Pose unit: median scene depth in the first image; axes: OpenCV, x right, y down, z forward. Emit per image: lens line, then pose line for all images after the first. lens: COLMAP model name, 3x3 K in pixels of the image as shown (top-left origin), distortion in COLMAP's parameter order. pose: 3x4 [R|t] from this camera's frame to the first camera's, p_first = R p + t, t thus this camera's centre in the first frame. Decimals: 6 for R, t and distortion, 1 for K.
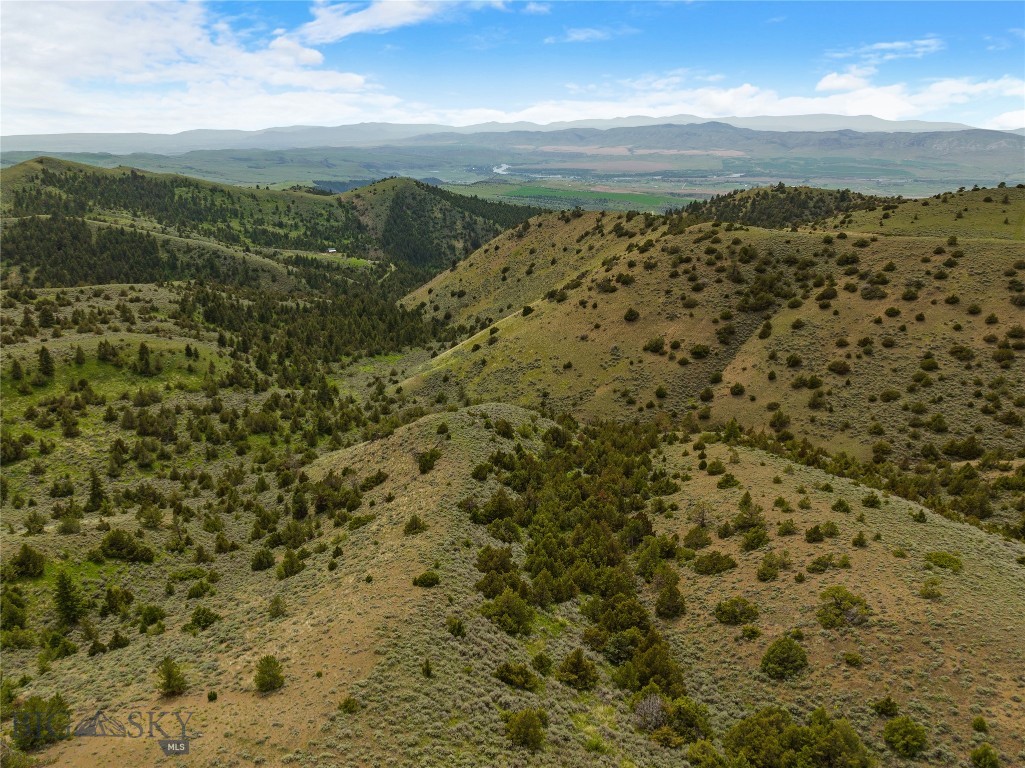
lens RADIAL K [[723.0, 0, 514.8], [0, 723.0, 384.2], [0, 0, 1]] dist [-0.046310, 0.016179]
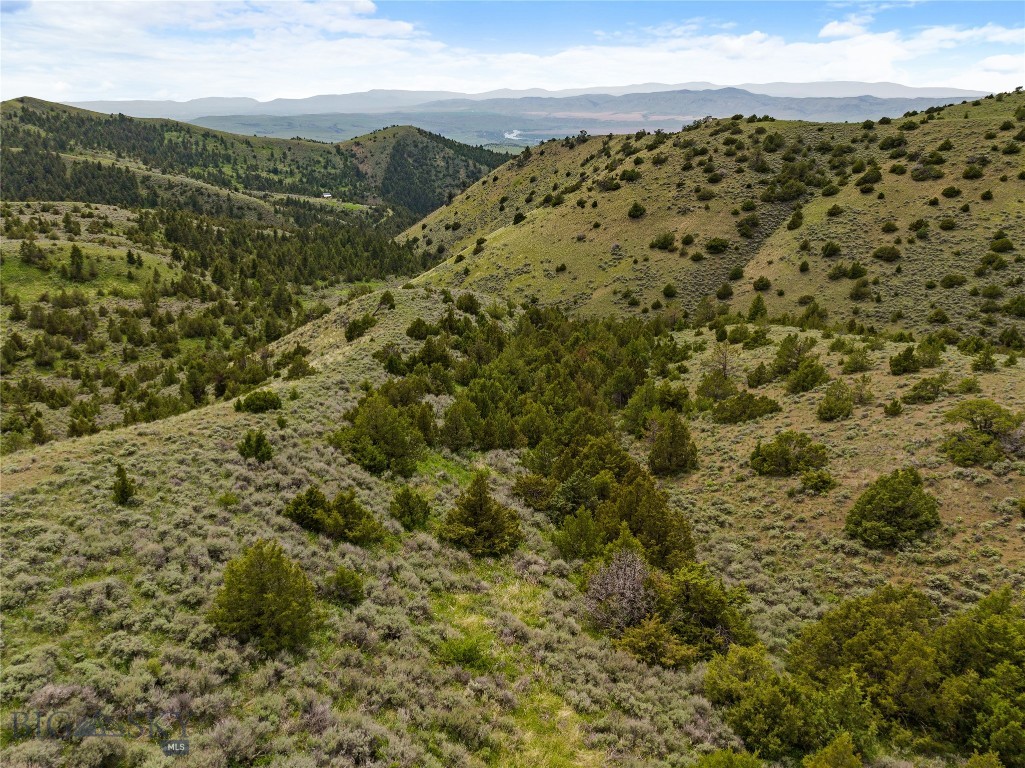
lens RADIAL K [[723.0, 0, 514.8], [0, 723.0, 384.2], [0, 0, 1]] dist [-0.046310, 0.016179]
pose [[0.999862, 0.005651, -0.015627, 0.037544], [-0.005030, 0.999208, 0.039483, 0.089753], [0.015837, -0.039399, 0.999098, 0.160720]]
